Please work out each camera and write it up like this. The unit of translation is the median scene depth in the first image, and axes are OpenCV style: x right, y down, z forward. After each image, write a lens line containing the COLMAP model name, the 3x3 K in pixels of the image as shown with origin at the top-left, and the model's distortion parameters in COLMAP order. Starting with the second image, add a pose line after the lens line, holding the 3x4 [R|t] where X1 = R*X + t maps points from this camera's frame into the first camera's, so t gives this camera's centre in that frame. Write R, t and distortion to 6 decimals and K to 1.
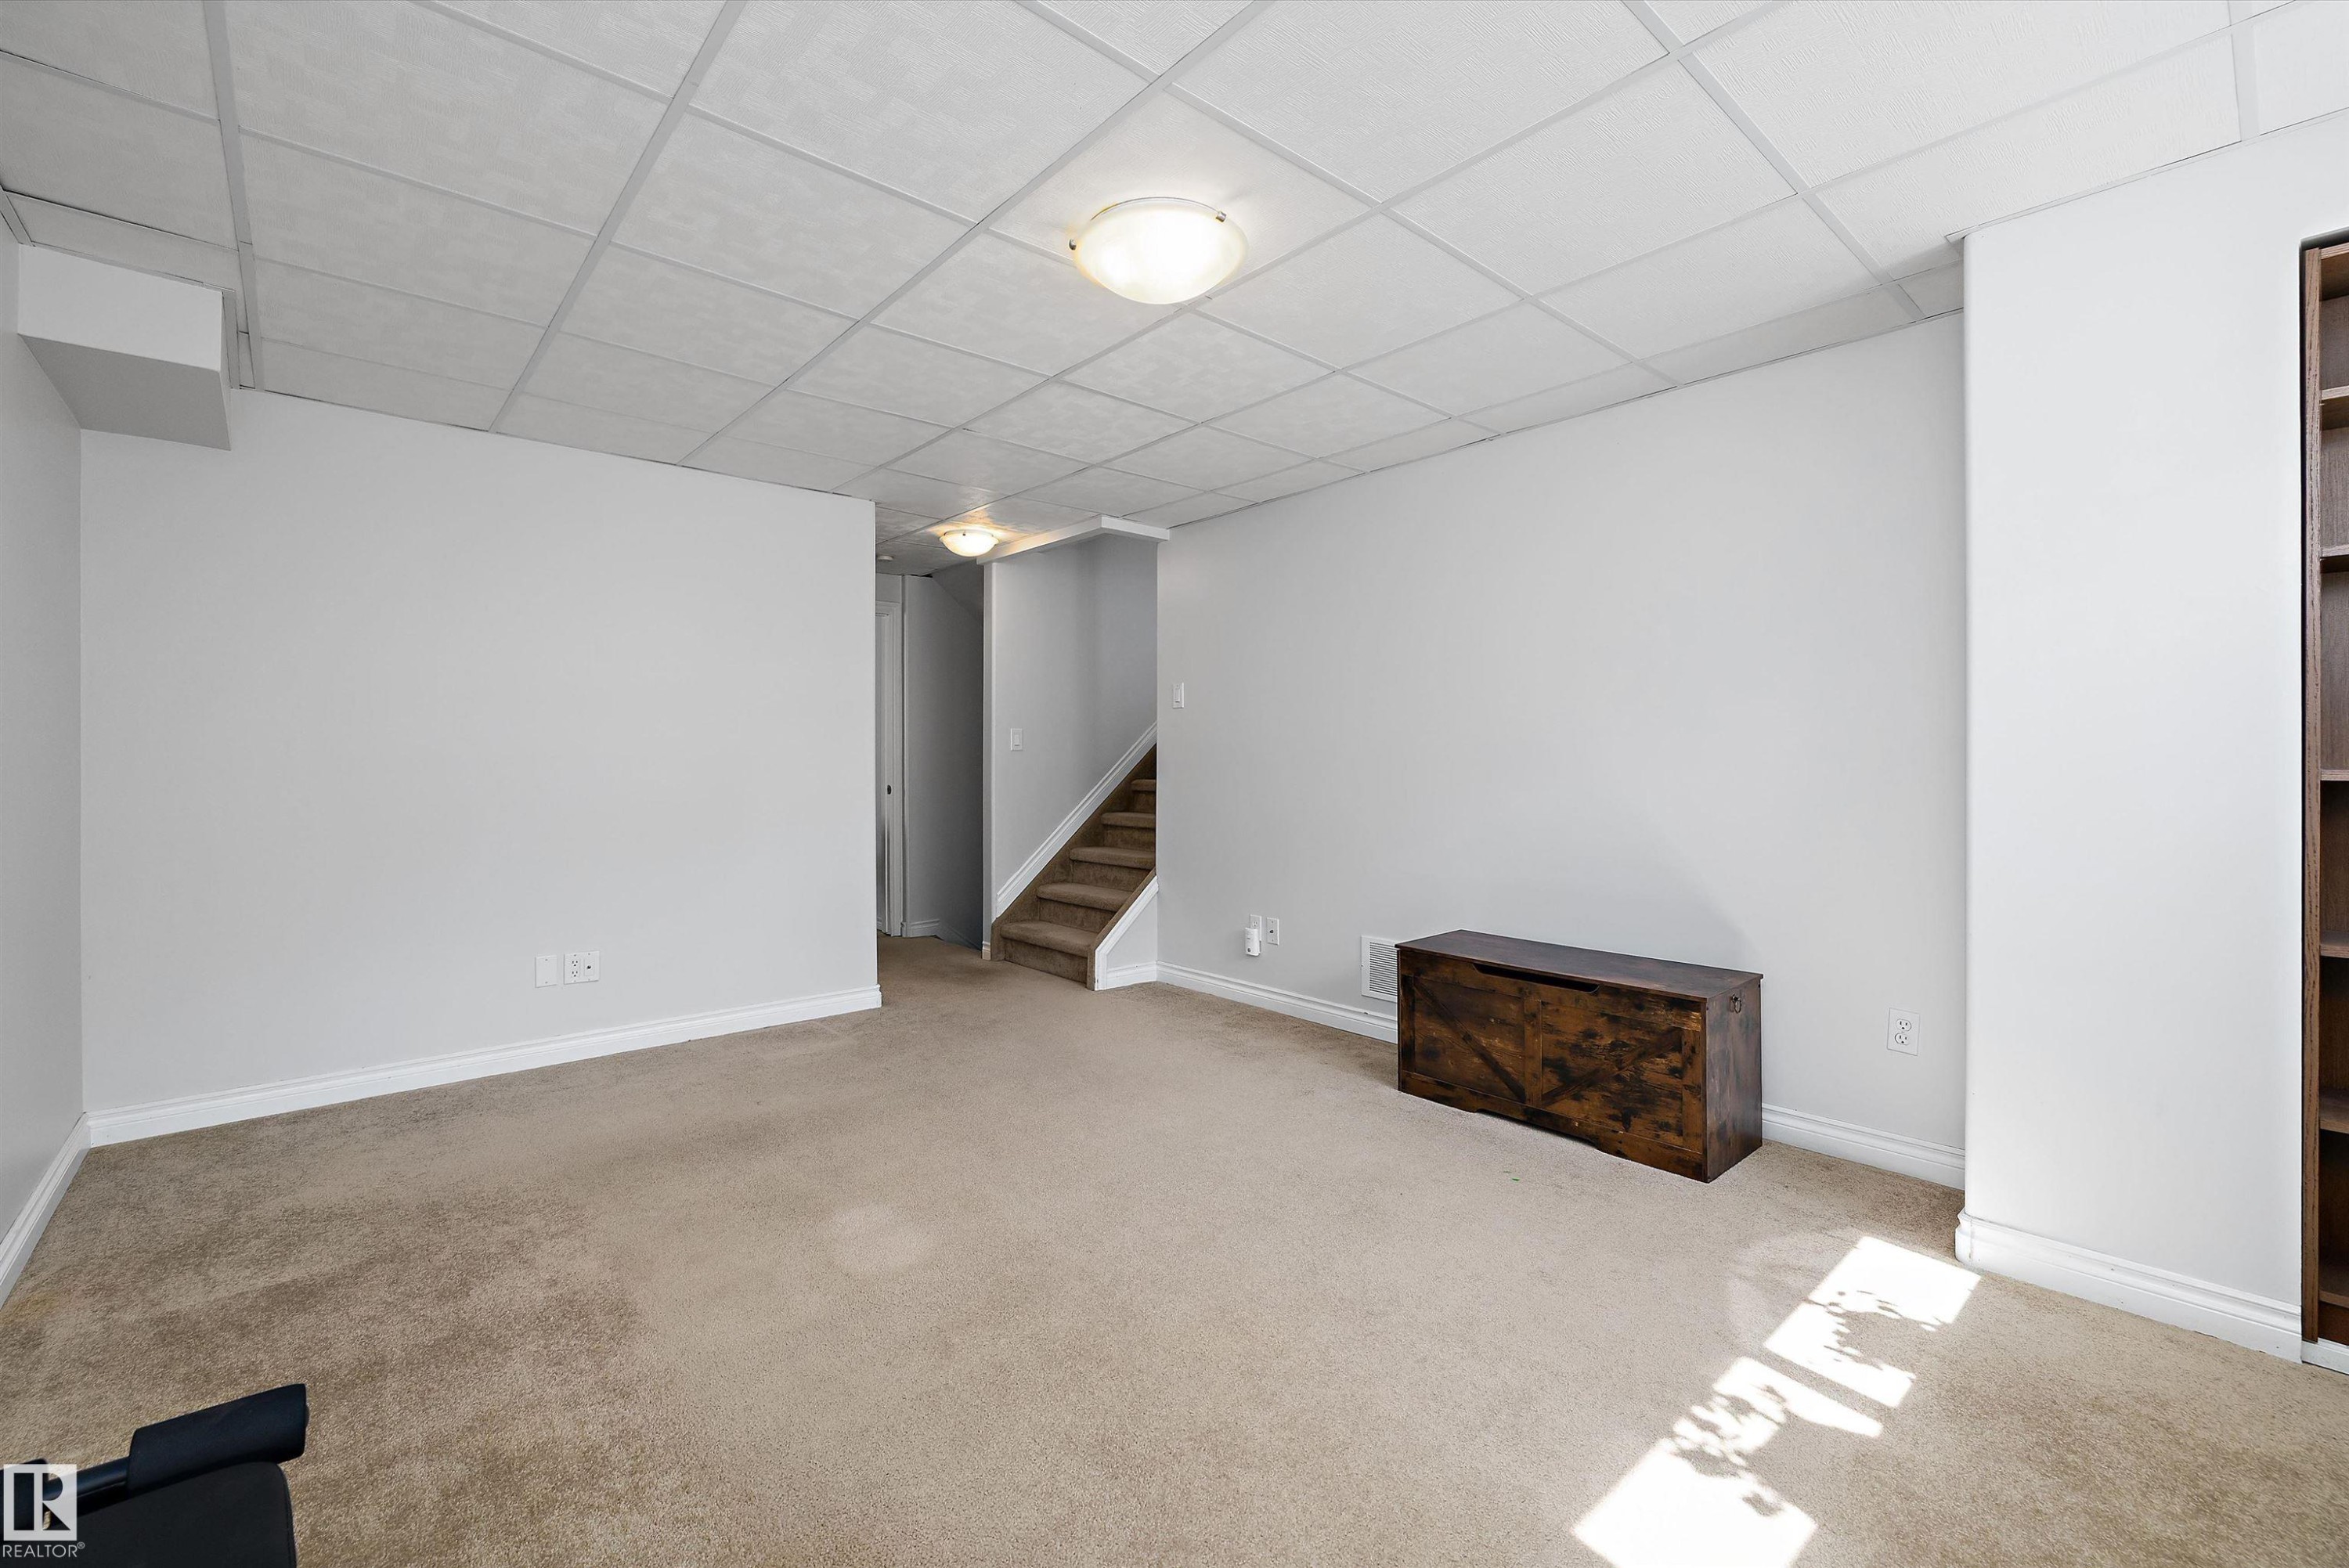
lens RADIAL K [[996.3, 0, 1177.2], [0, 996.3, 753.5], [0, 0, 1]] dist [0.000983, 0.000264]
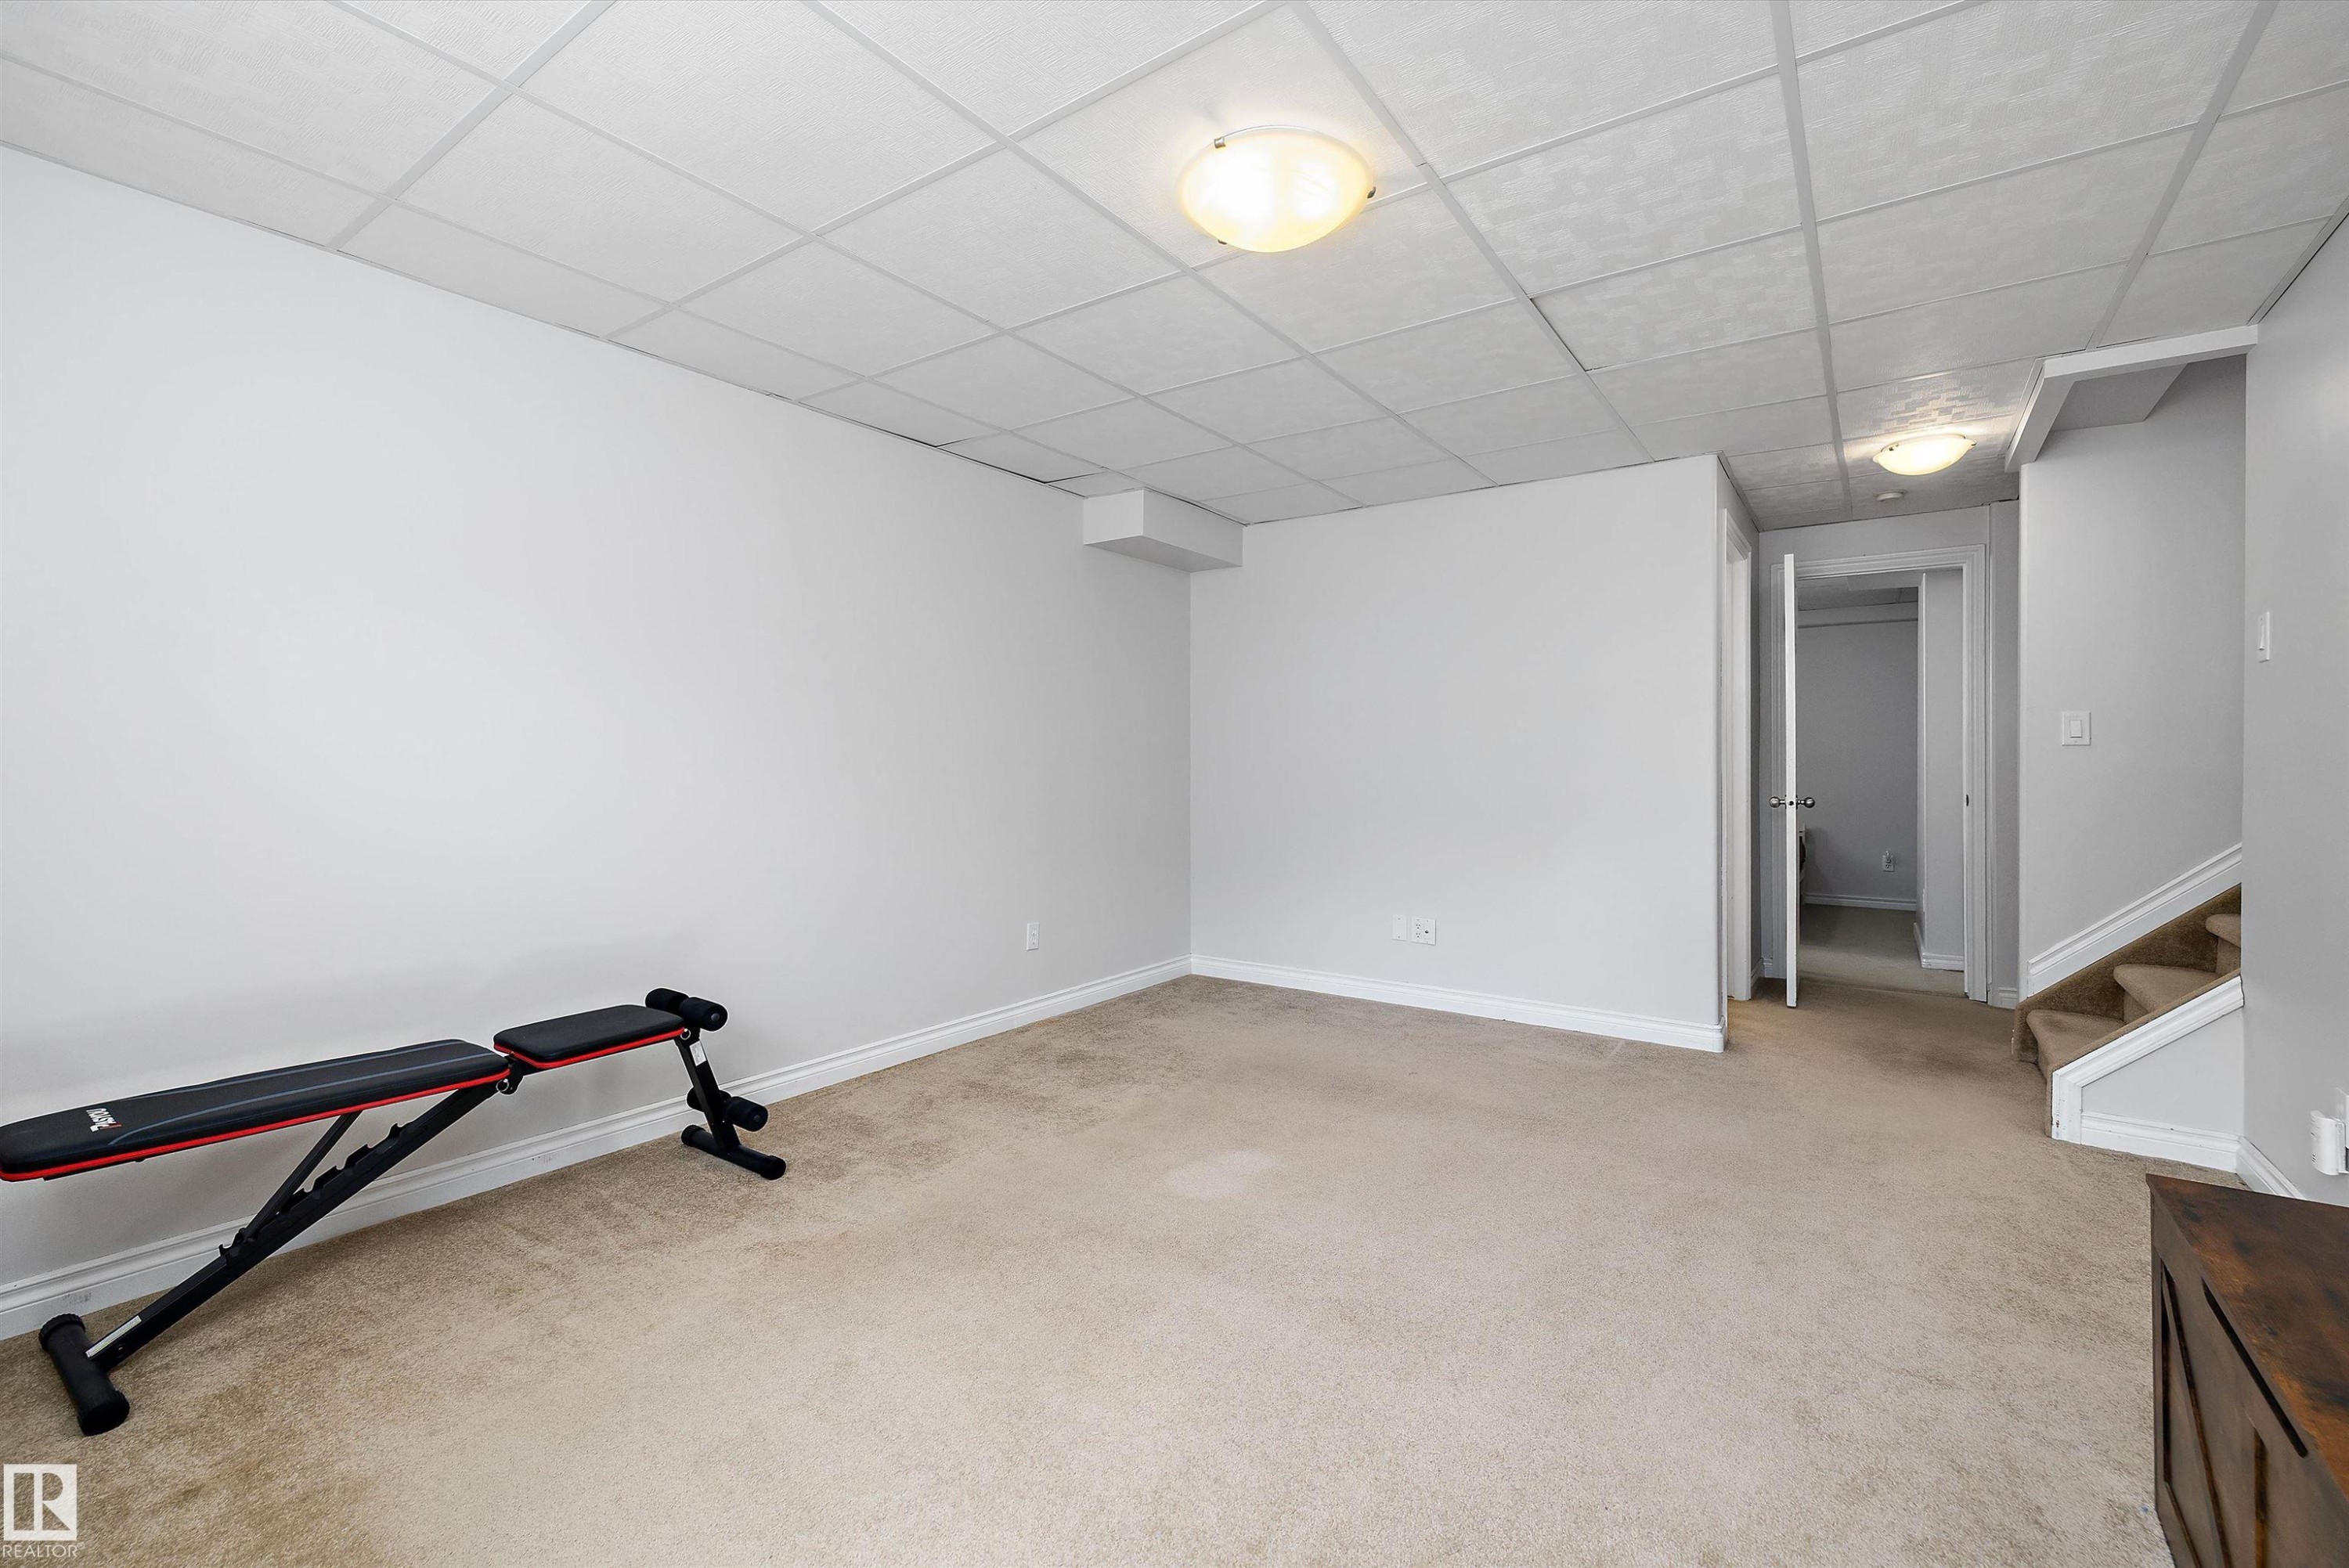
lens RADIAL K [[996.3, 0, 1177.2], [0, 996.3, 753.5], [0, 0, 1]] dist [0.000983, 0.000264]
pose [[0.227602, -0.004609, -0.973743, 0.649558], [0.004828, 0.999982, -0.003605, 0.003895], [0.973742, -0.003881, 0.227620, 0.558866]]
